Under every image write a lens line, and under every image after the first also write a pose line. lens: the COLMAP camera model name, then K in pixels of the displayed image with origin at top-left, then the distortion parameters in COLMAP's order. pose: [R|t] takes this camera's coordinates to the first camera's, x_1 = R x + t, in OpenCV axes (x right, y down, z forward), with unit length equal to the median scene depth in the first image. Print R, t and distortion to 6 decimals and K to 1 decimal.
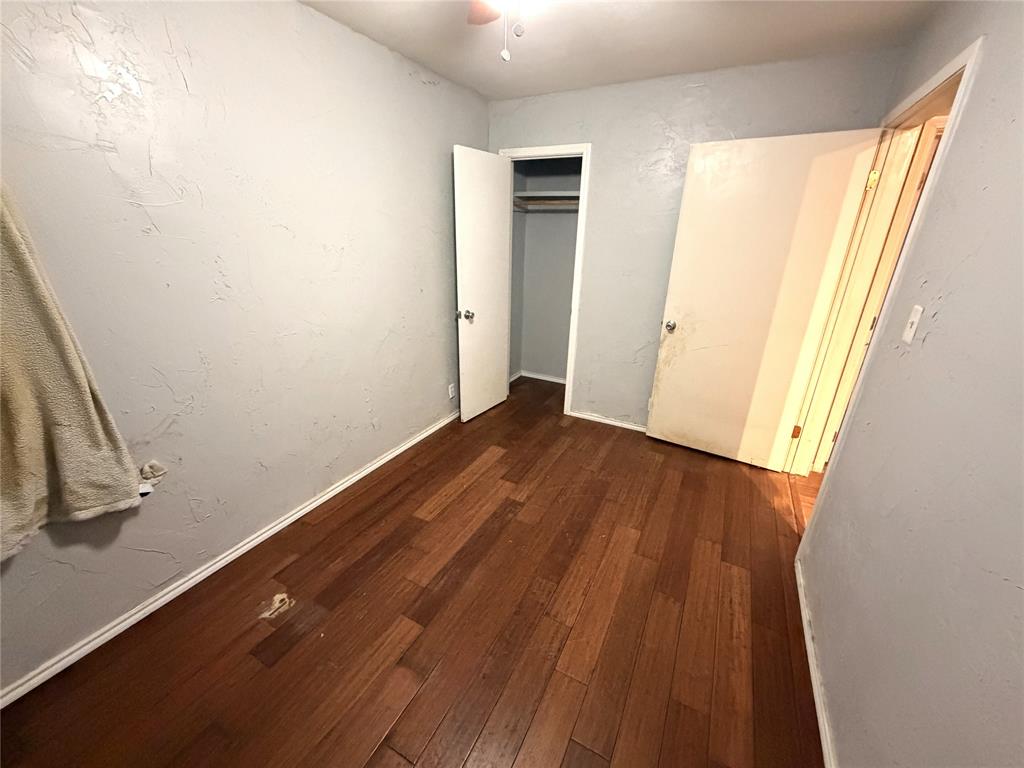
lens RADIAL K [[407.6, 0, 510.9], [0, 407.6, 384.1], [0, 0, 1]] dist [-0.000814, -0.000190]
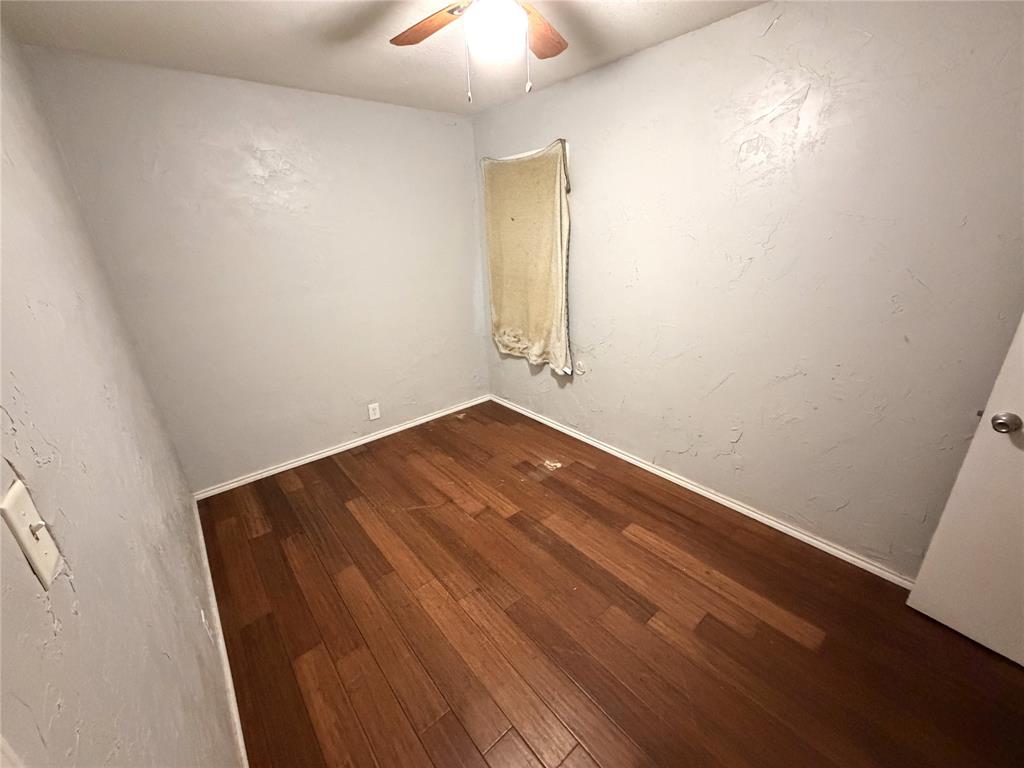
lens RADIAL K [[407.6, 0, 510.9], [0, 407.6, 384.1], [0, 0, 1]] dist [-0.000814, -0.000190]
pose [[-0.367224, 0.325111, -0.871464, 0.784169], [-0.305483, 0.842796, 0.443143, -0.396811], [0.878537, 0.428950, -0.210179, 0.995231]]
